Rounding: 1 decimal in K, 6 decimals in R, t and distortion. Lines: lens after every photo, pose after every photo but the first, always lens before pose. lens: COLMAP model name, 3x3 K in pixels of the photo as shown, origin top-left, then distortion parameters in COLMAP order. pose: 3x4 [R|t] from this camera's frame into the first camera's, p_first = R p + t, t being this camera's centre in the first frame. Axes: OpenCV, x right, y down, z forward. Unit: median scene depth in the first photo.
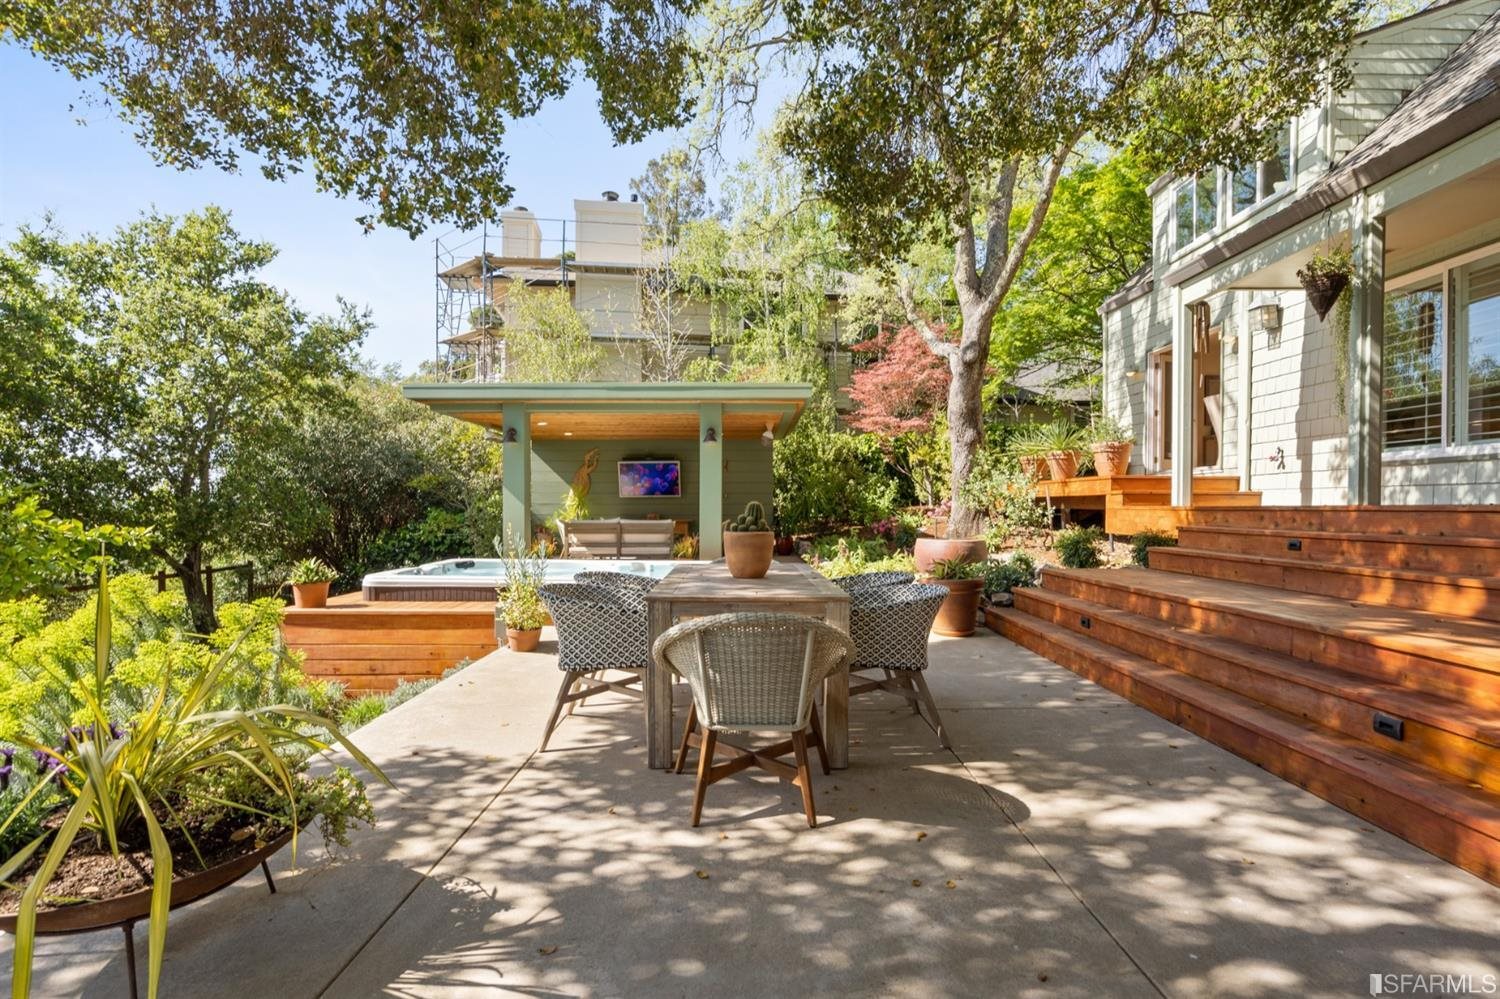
lens RADIAL K [[676.8, 0, 750.0], [0, 676.8, 499.5], [0, 0, 1]] dist [0.001194, 0.000209]
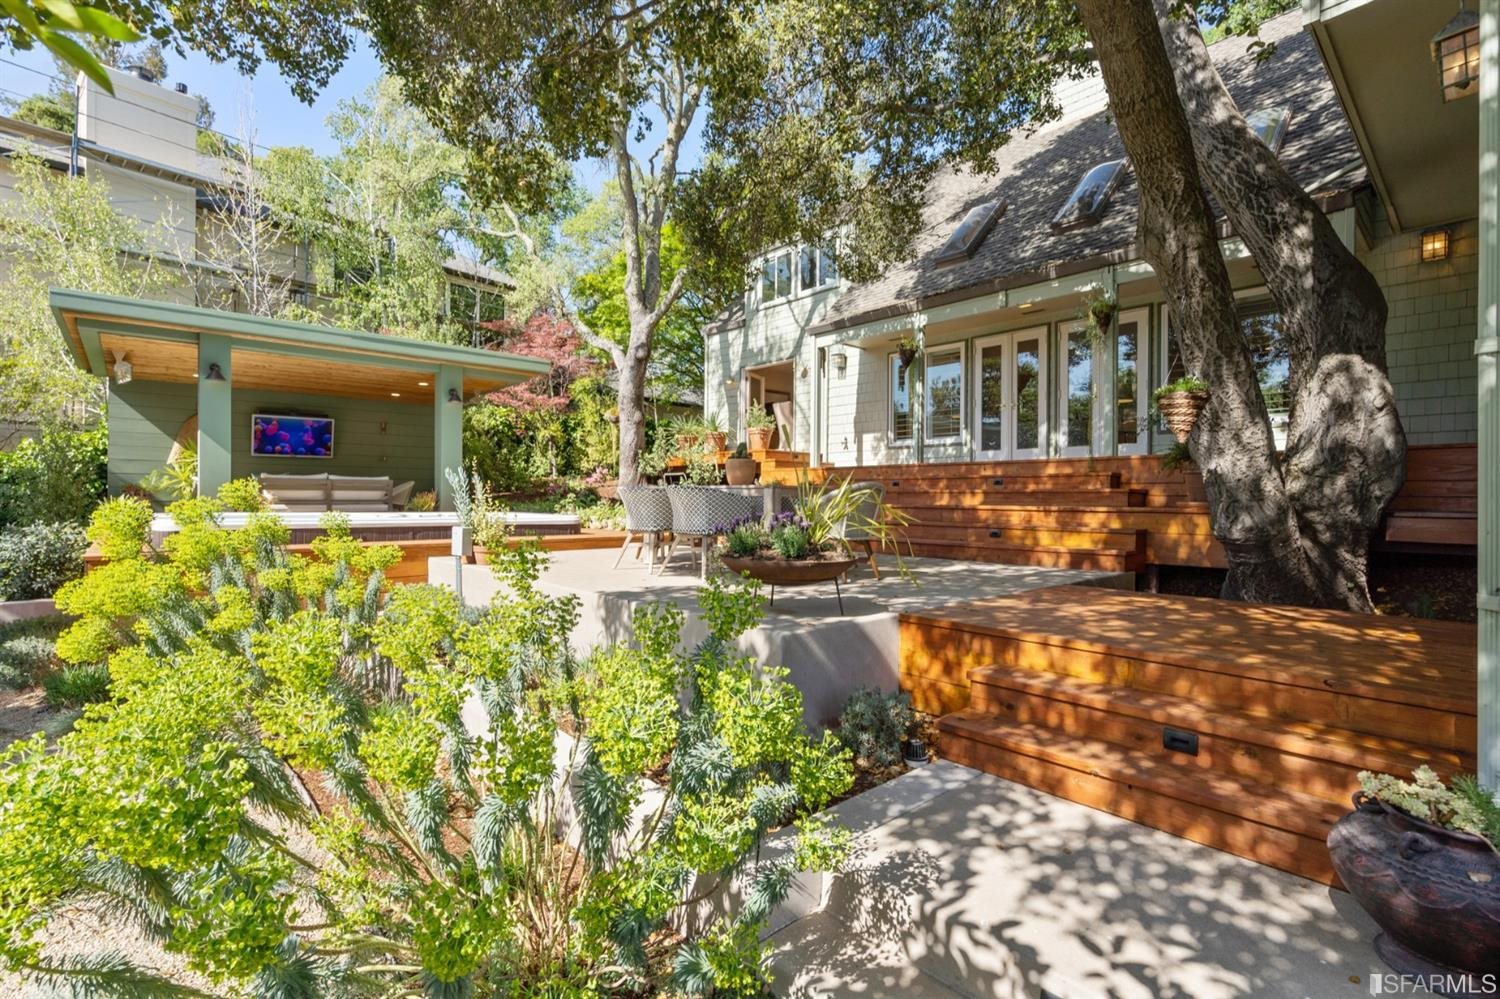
lens RADIAL K [[680.2, 0, 735.9], [0, 680.2, 491.7], [0, 0, 1]] dist [-0.000382, 0.000068]
pose [[0.750551, 0.007806, 0.660767, -0.423882], [-0.013231, 0.999907, 0.003216, 0.045371], [-0.660680, -0.011156, 0.750584, -0.091321]]
